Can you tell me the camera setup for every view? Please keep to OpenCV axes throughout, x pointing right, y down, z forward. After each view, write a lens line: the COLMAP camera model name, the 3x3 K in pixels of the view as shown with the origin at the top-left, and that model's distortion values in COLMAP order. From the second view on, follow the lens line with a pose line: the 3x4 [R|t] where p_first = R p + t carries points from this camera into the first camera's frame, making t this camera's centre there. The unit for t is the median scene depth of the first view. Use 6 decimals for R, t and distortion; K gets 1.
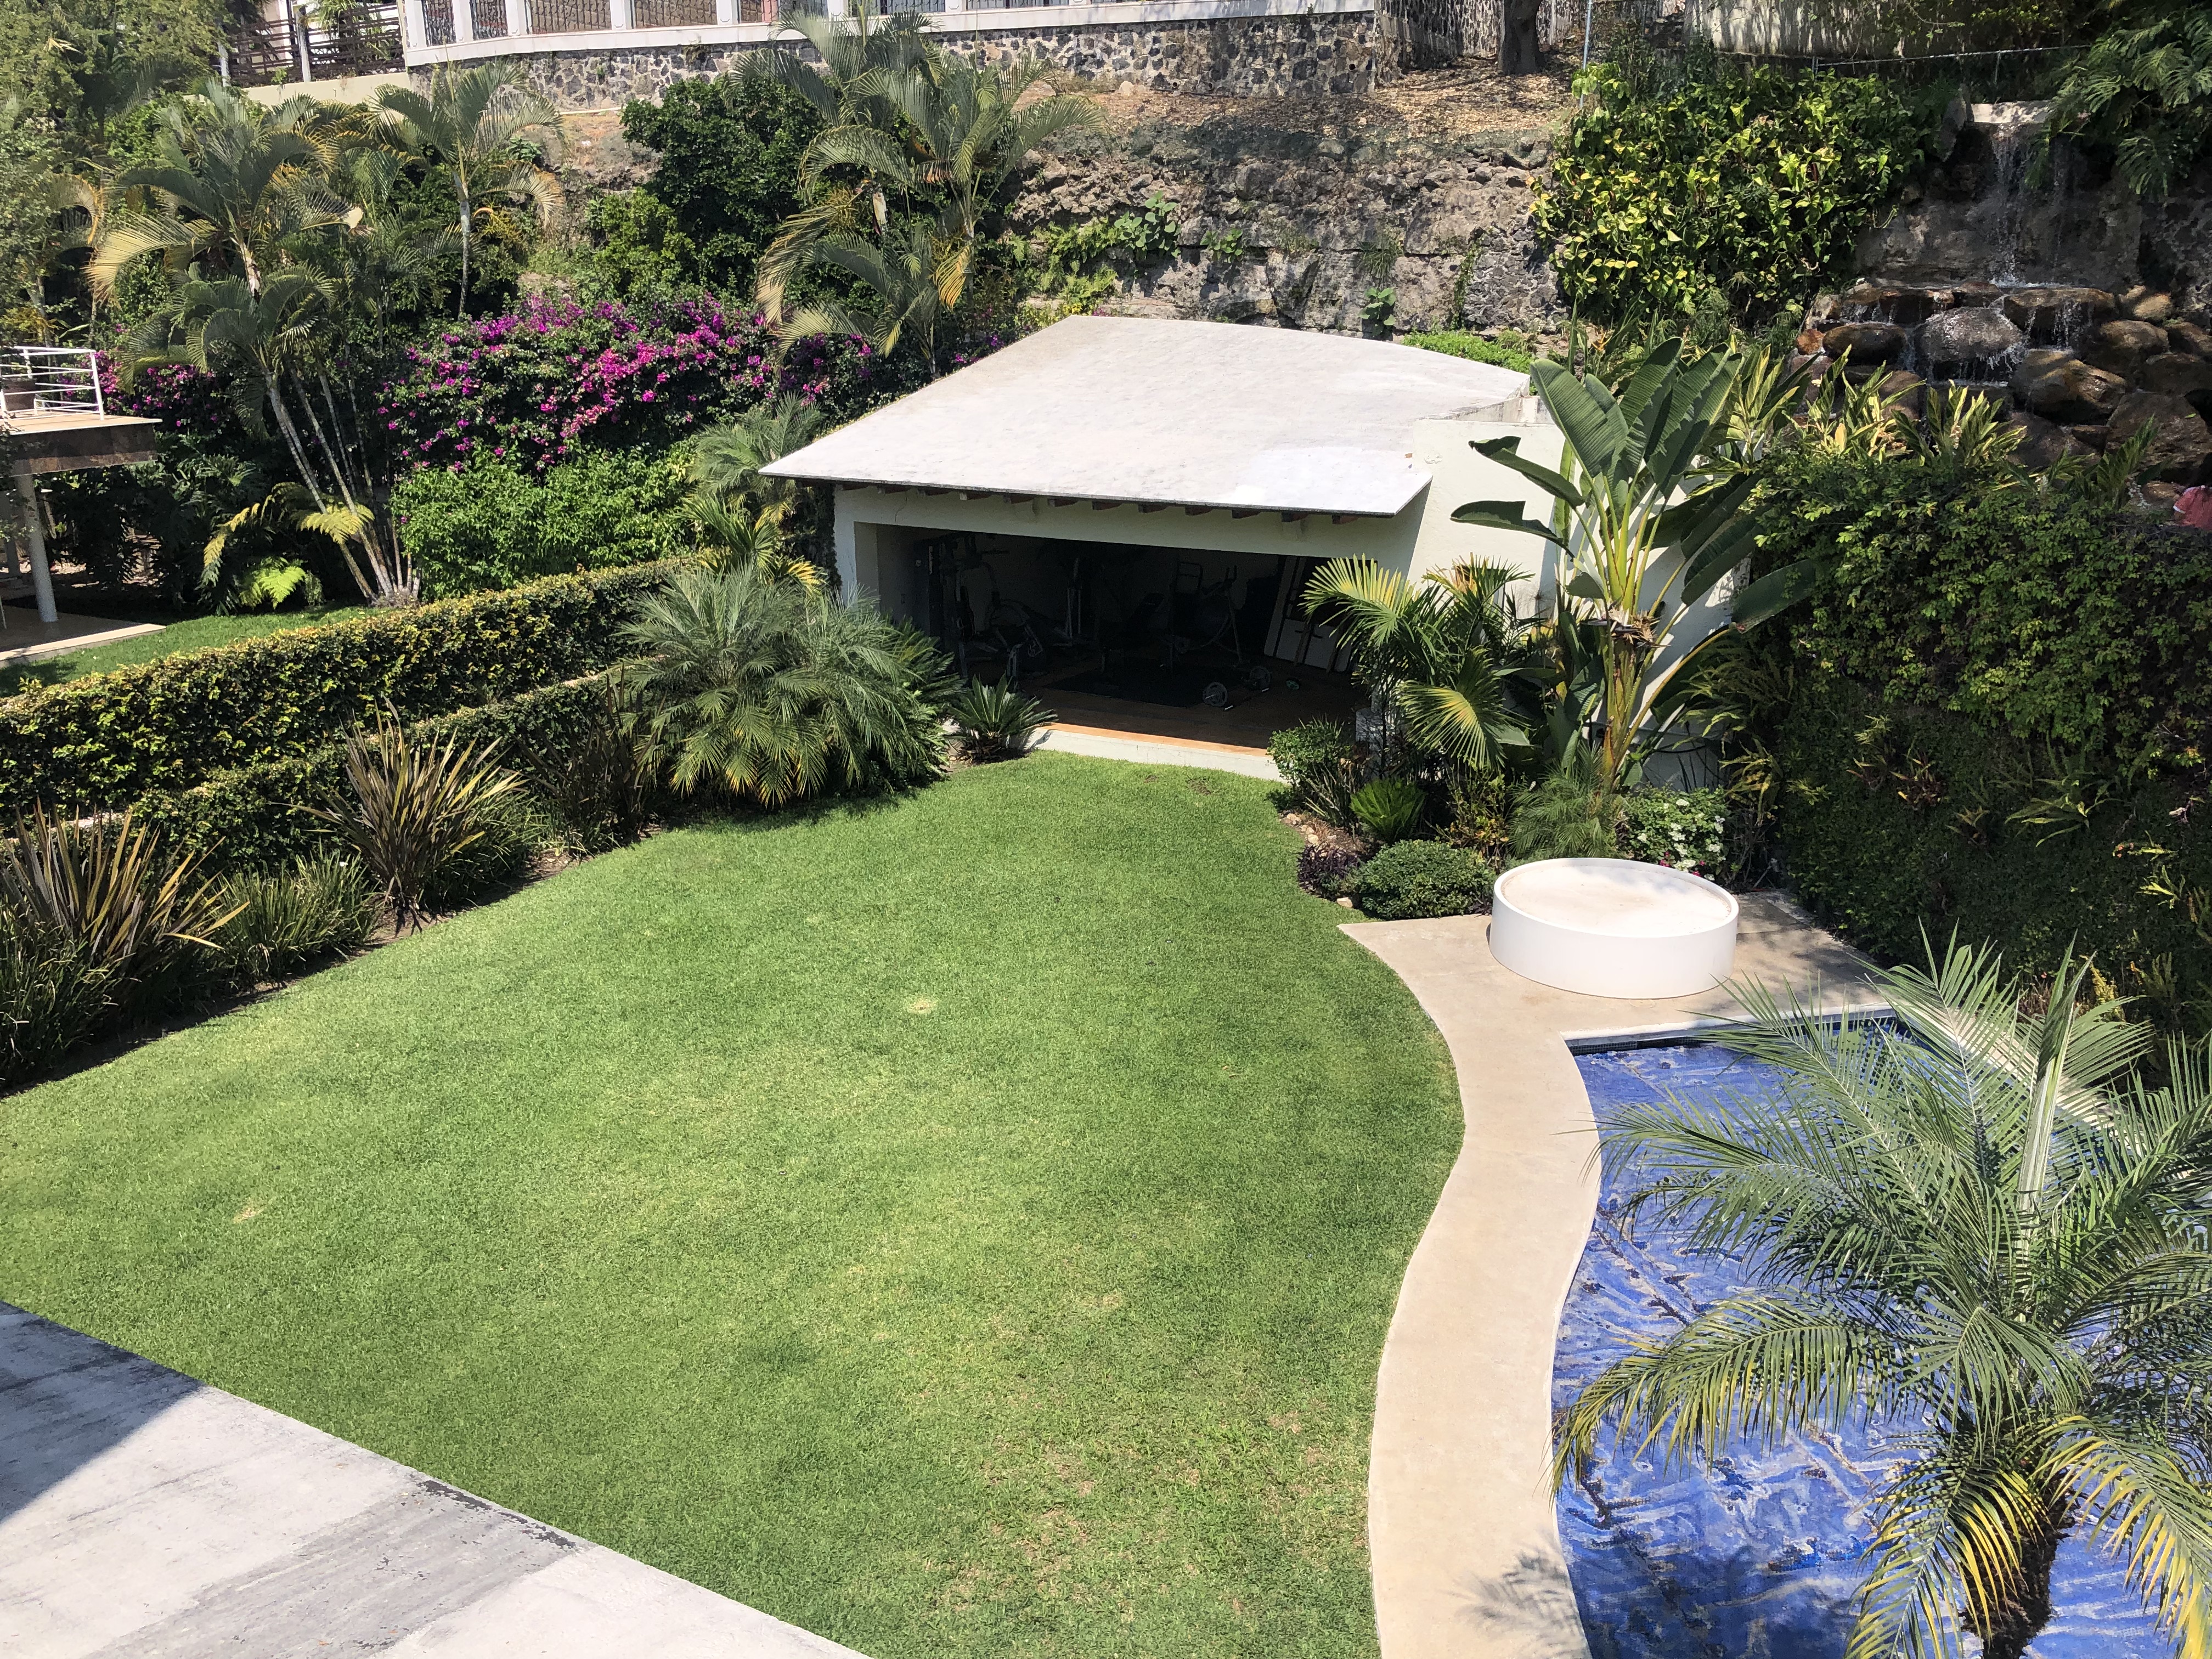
lens RADIAL K [[1823.6, 0, 1107.4], [0, 1823.6, 831.8], [0, 0, 1]] dist [0.046460, -0.006974]
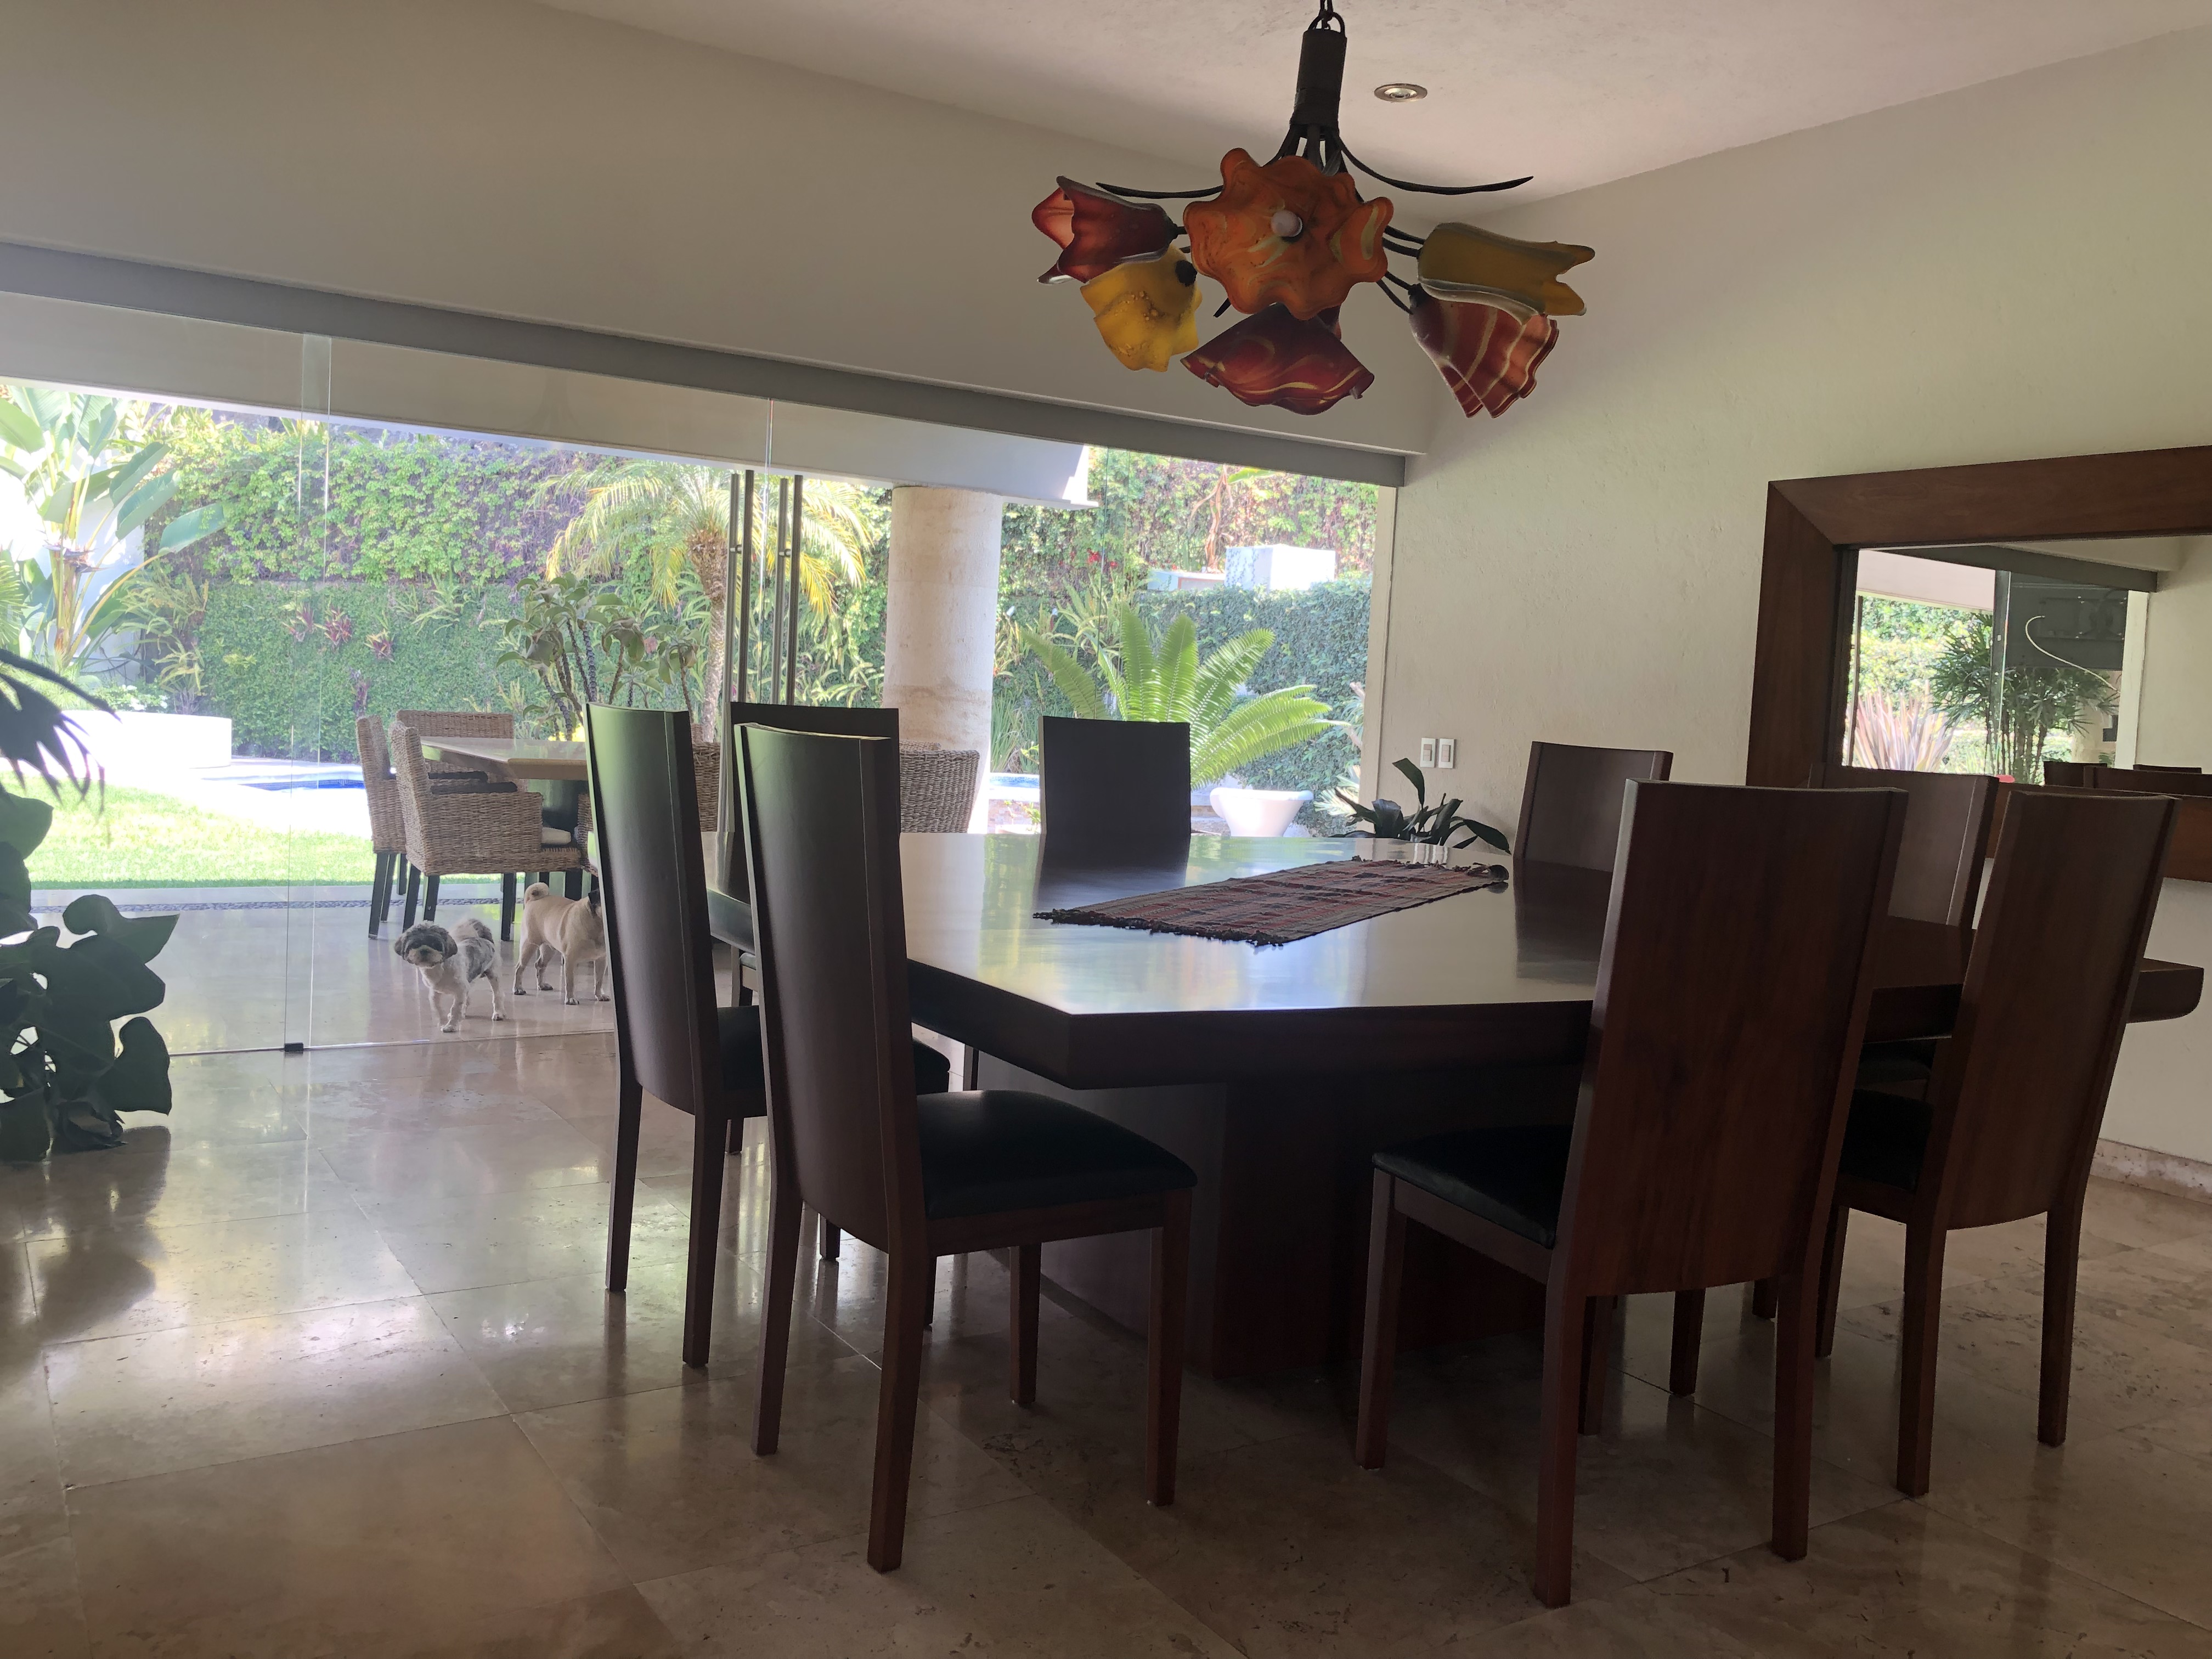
lens RADIAL K [[1823.6, 0, 1111.5], [0, 1823.6, 816.2], [0, 0, 1]] dist [0.046460, -0.006974]
pose [[0.489038, -0.032917, 0.871641, -0.644977], [0.216005, 0.972733, -0.084456, 0.429469], [-0.845094, 0.229581, 0.482813, -0.298880]]
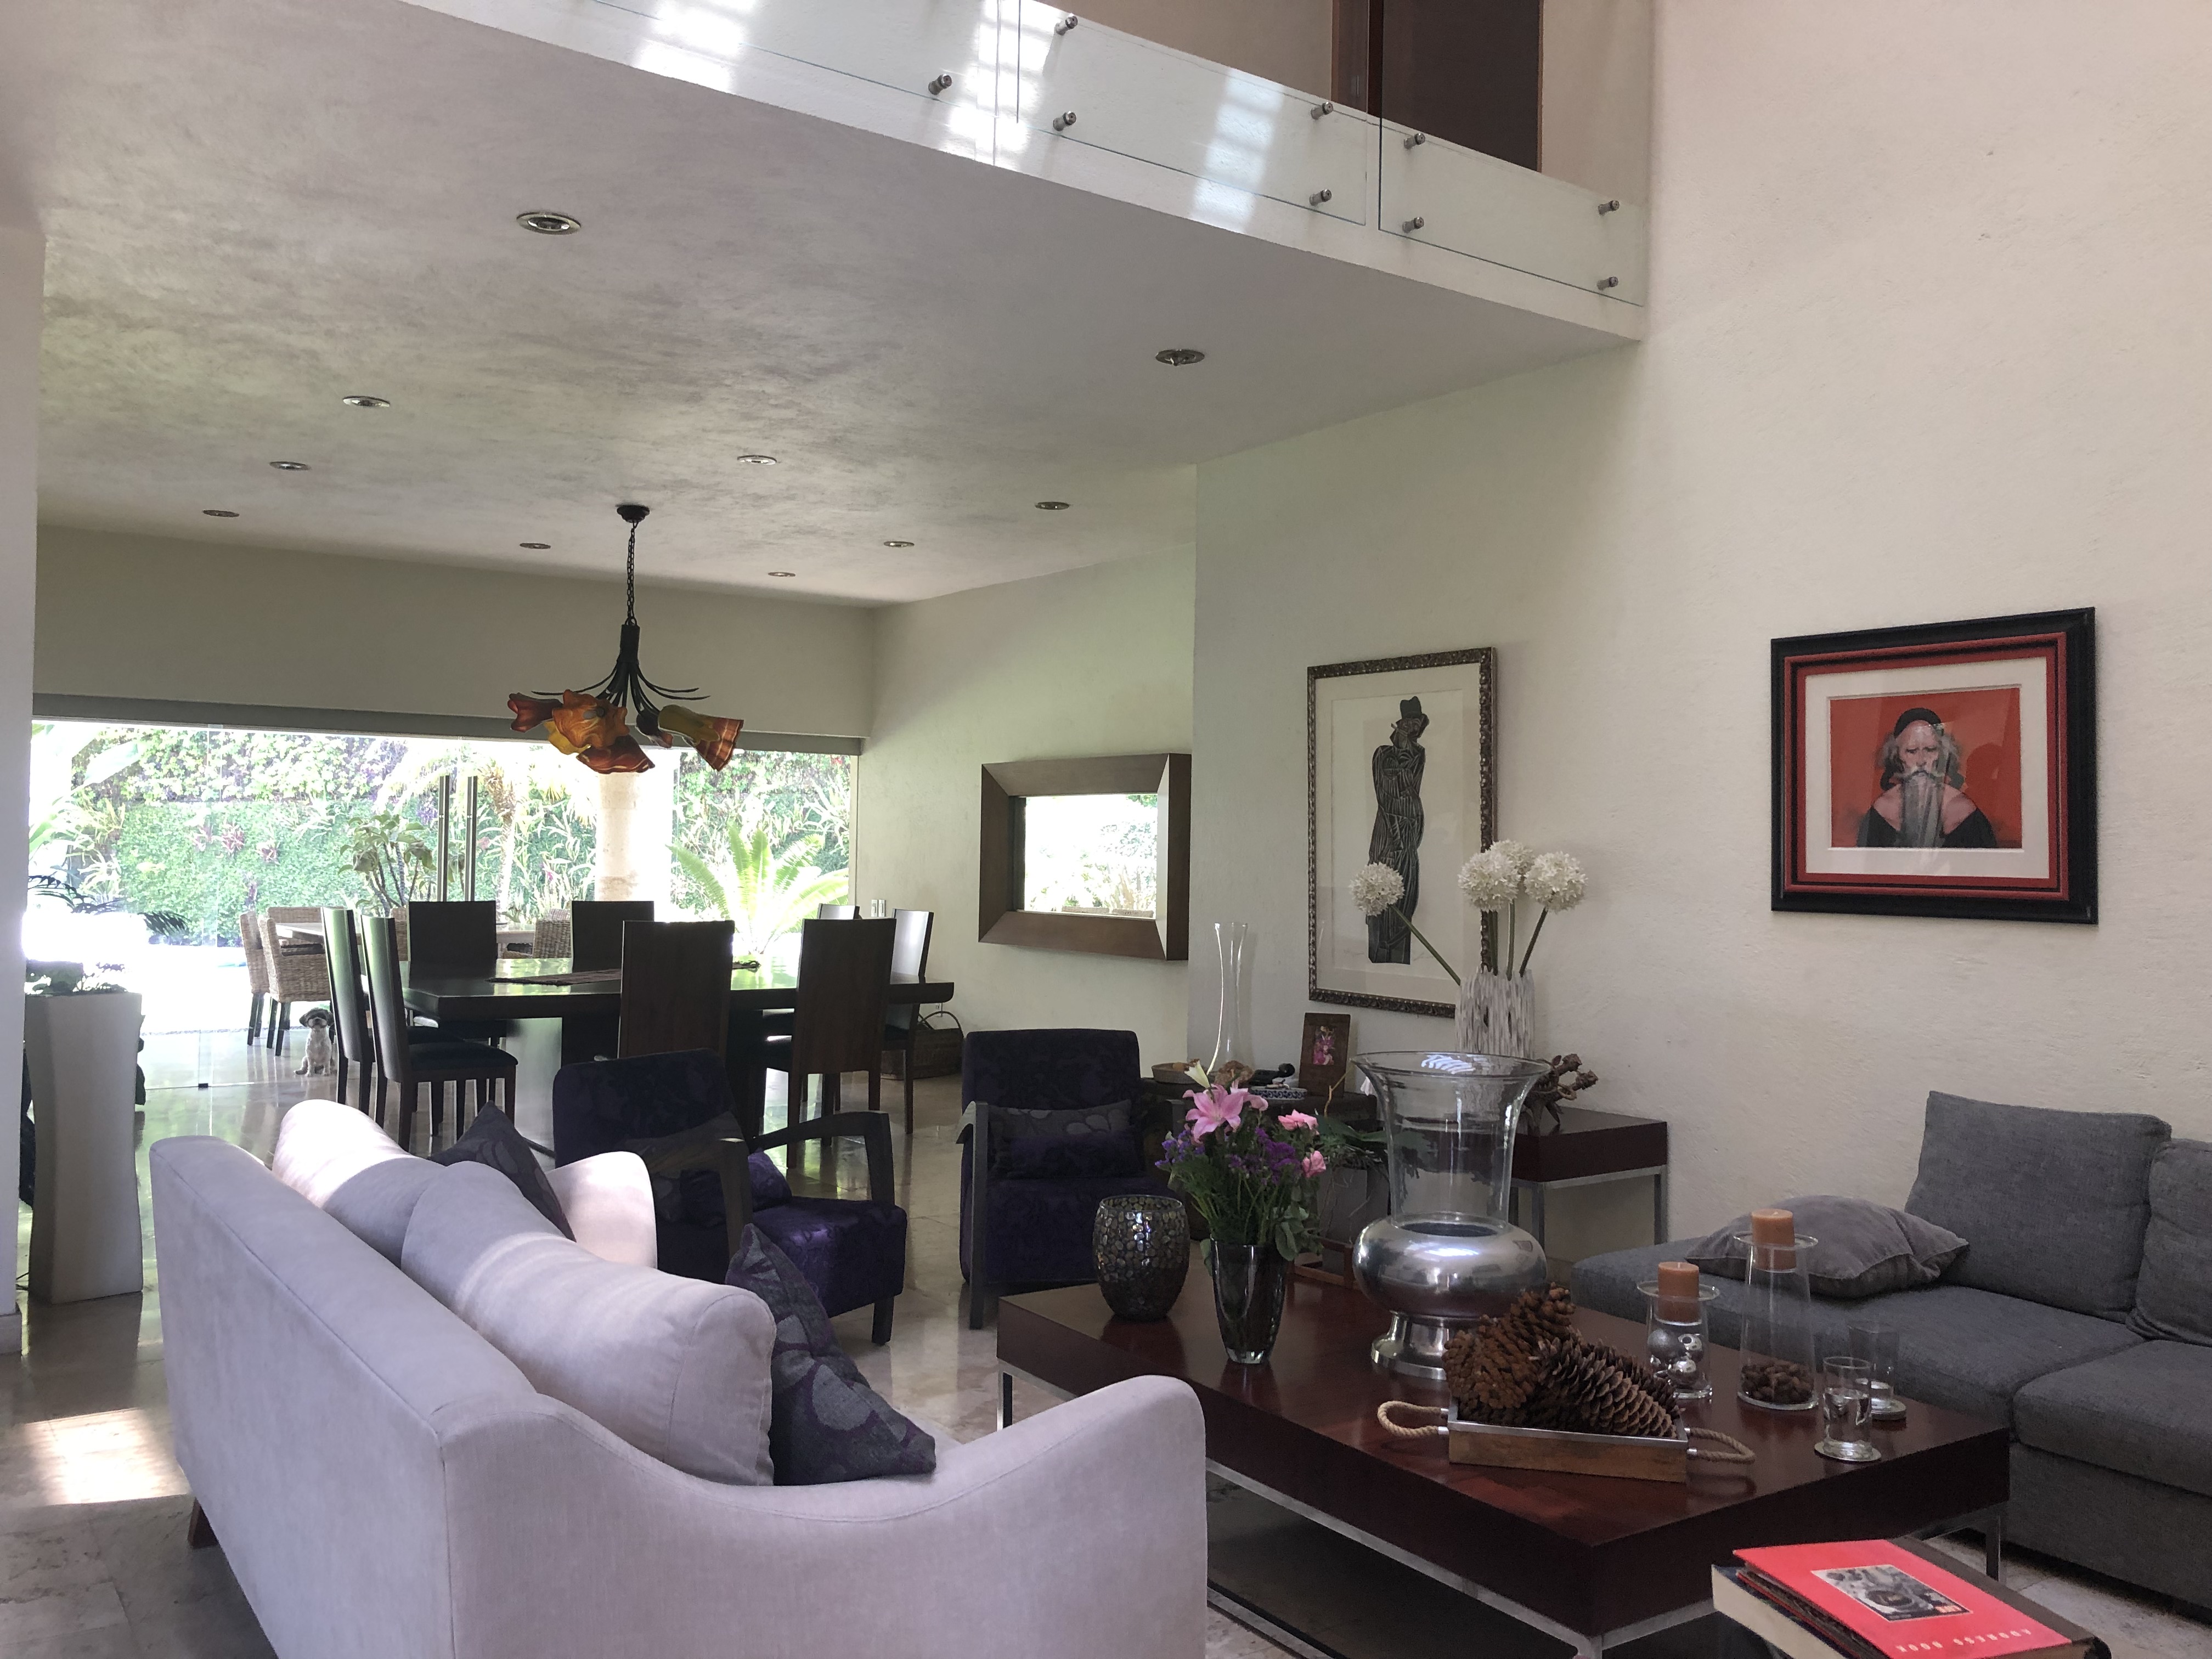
lens RADIAL K [[1823.6, 0, 1097.5], [0, 1823.6, 842.5], [0, 0, 1]] dist [0.046460, -0.006974]
pose [[0.455060, 0.011458, 0.890387, -0.929115], [0.258697, 0.955088, -0.144505, 0.525506], [-0.852054, 0.296099, 0.431658, -0.659826]]
